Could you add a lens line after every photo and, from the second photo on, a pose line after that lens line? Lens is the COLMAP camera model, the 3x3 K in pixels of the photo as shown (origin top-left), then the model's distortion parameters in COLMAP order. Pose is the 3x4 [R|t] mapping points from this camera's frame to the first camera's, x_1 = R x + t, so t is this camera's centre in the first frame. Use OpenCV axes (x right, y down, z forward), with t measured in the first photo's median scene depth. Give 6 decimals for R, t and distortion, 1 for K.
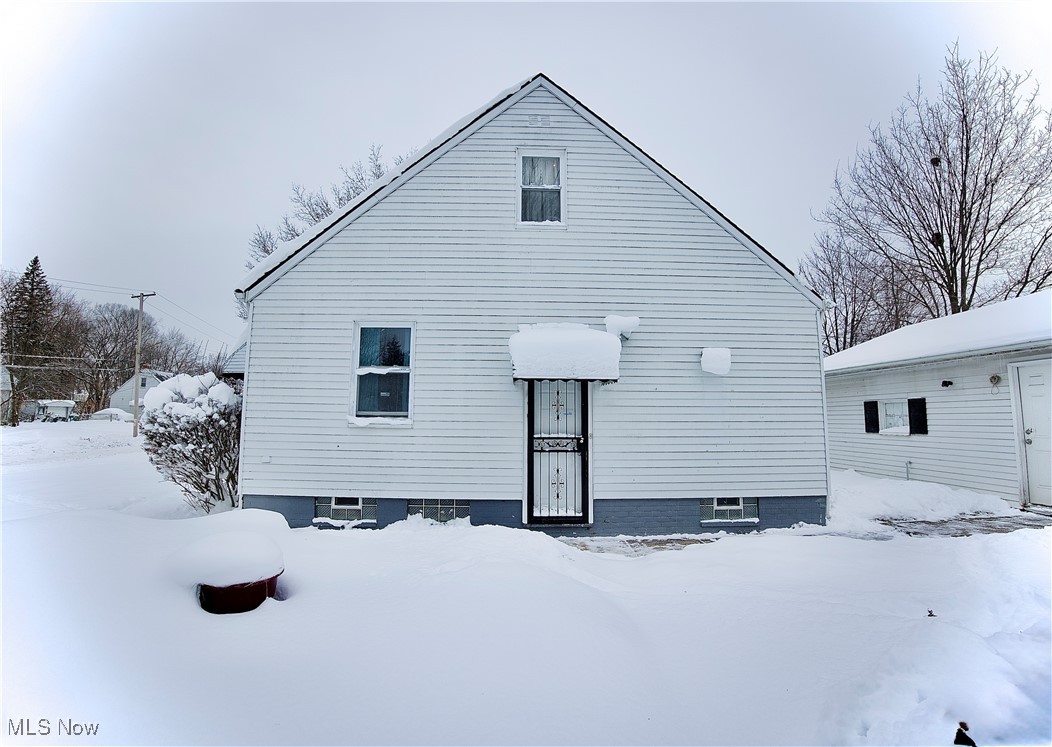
lens RADIAL K [[442.9, 0, 527.7], [0, 442.9, 366.6], [0, 0, 1]] dist [-0.077466, 0.028616]
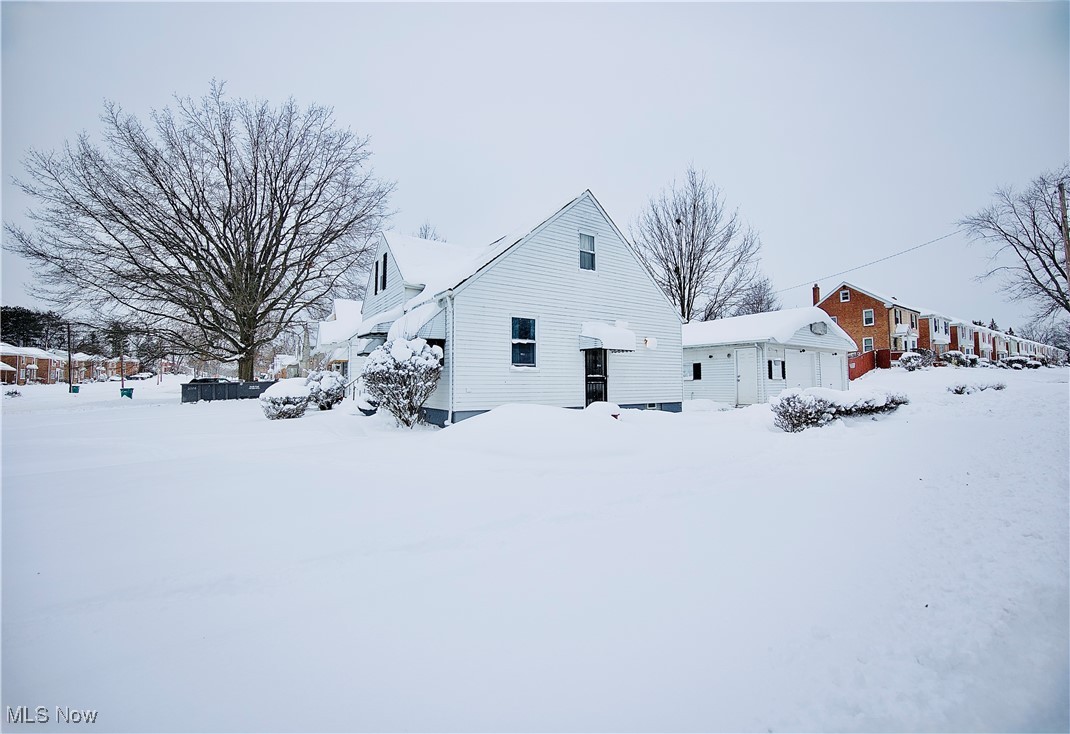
lens RADIAL K [[443.5, 0, 557.2], [0, 443.5, 355.1], [0, 0, 1]] dist [0.000306, 0.000035]
pose [[0.824269, 0.025539, 0.565622, -1.269560], [-0.048742, 0.998474, 0.025948, 0.011128], [-0.564096, -0.048957, 0.824256, -0.629244]]
